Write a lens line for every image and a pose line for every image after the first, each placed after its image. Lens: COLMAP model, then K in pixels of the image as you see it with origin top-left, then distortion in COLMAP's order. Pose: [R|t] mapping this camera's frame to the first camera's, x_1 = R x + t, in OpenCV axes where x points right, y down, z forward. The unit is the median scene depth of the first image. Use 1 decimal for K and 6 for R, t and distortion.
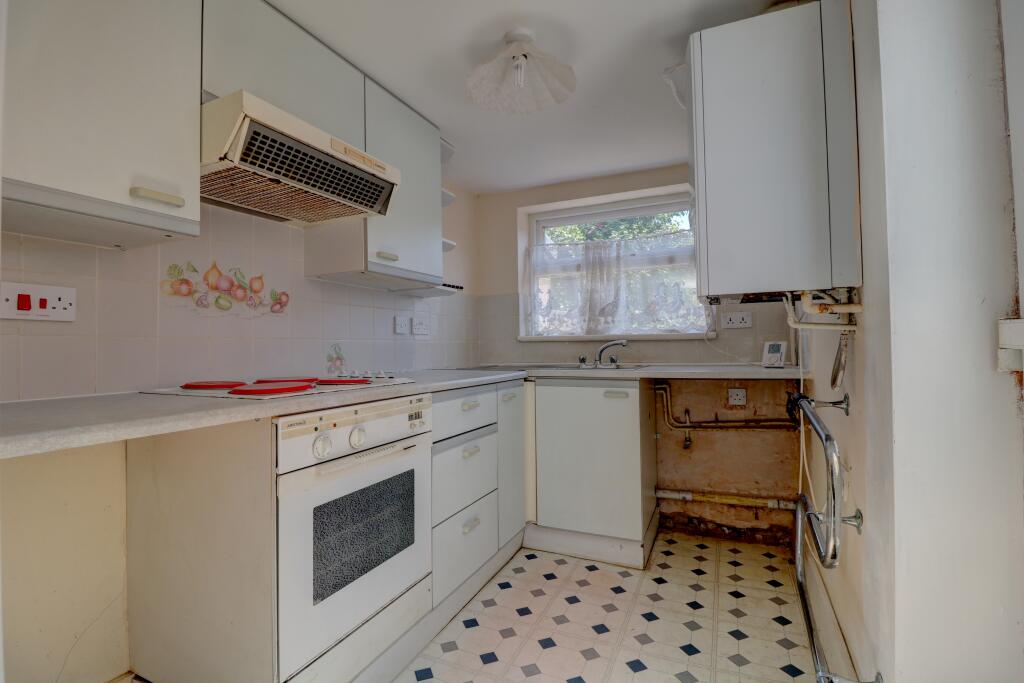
lens RADIAL K [[476.1, 0, 512.3], [0, 476.1, 337.8], [0, 0, 1]] dist [-0.000895, 0.000108]
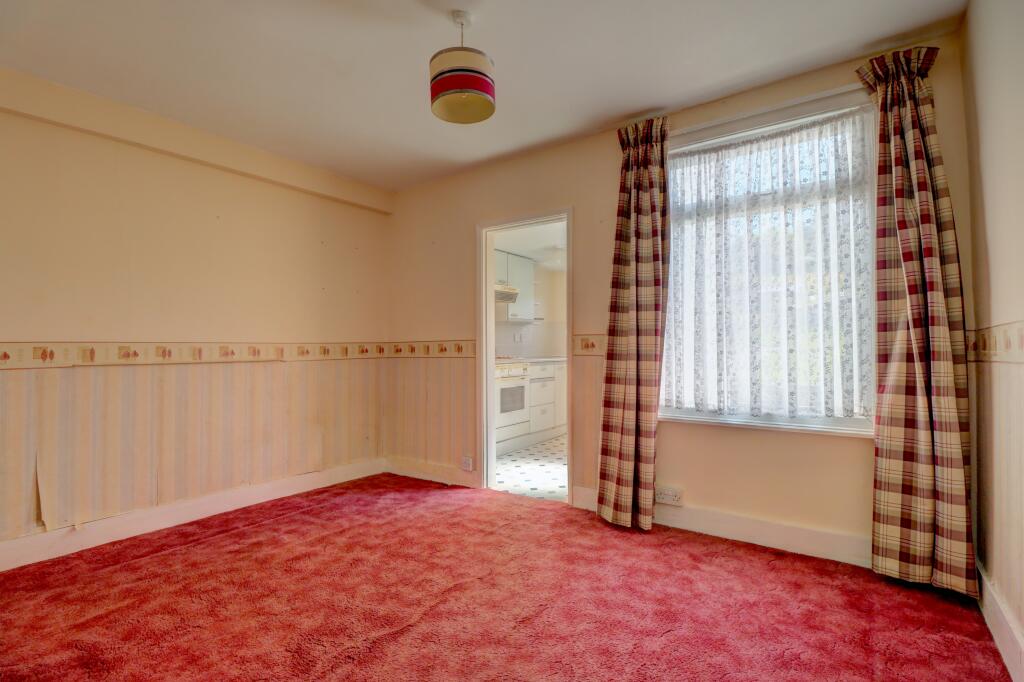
lens RADIAL K [[476.1, 0, 511.2], [0, 476.1, 341.4], [0, 0, 1]] dist [-0.000895, 0.000108]
pose [[0.979915, 0.003665, -0.199381, 0.324481], [-0.000964, 0.999906, 0.013642, -0.061889], [0.199412, -0.013176, 0.979827, -2.040756]]
